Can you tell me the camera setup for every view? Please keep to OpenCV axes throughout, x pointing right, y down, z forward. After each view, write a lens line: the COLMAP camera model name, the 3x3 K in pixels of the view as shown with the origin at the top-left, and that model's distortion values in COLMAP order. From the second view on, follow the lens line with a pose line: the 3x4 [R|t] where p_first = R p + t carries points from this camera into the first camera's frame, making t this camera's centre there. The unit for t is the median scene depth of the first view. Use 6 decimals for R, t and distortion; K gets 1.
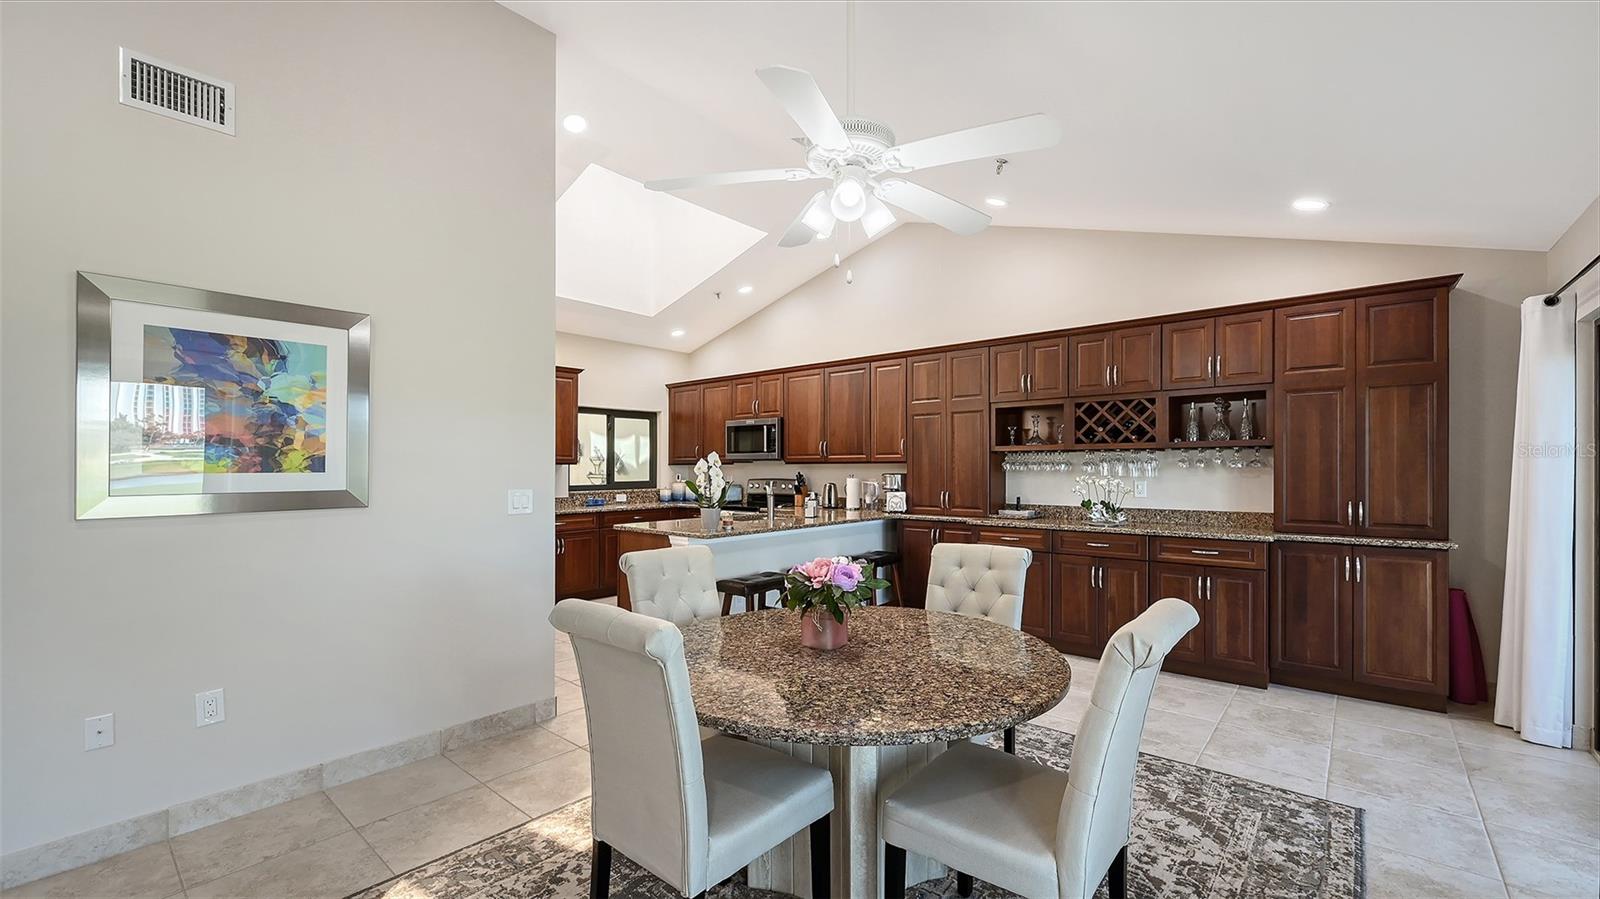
lens RADIAL K [[650.3, 0, 824.0], [0, 650.3, 500.8], [0, 0, 1]] dist [0.001092, 0.000034]
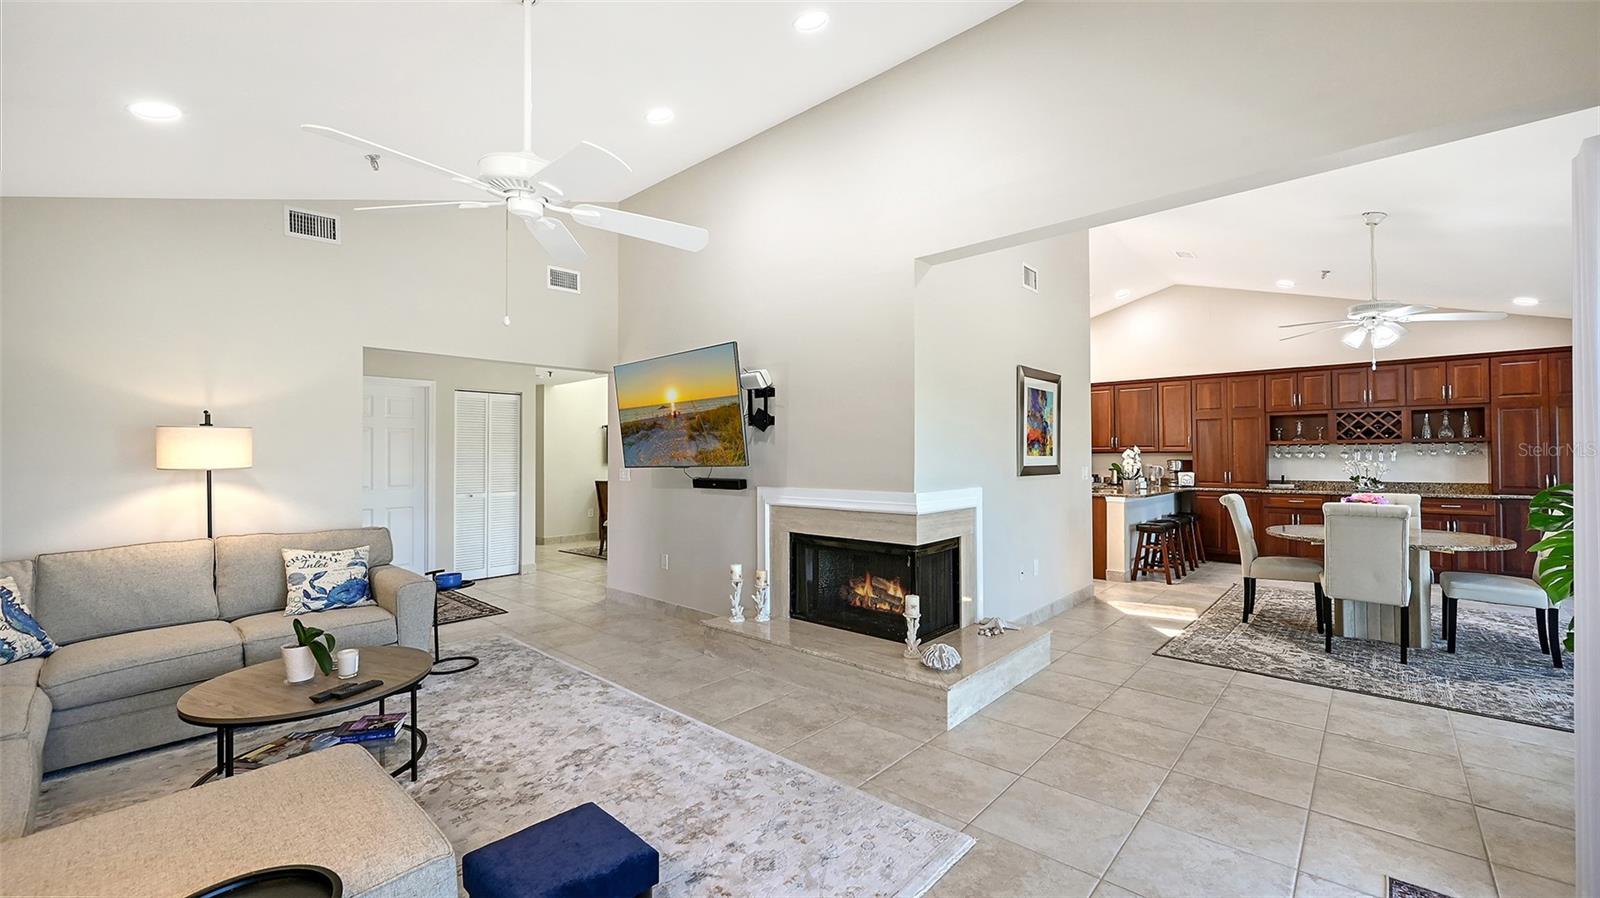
lens RADIAL K [[647.3, 0, 809.0], [0, 647.3, 474.0], [0, 0, 1]] dist [-0.000815, -0.000025]
pose [[0.999656, 0.000322, -0.026237, -0.864894], [-0.001069, 0.999595, -0.028454, 0.040214], [0.026218, 0.028472, 0.999251, -0.585751]]
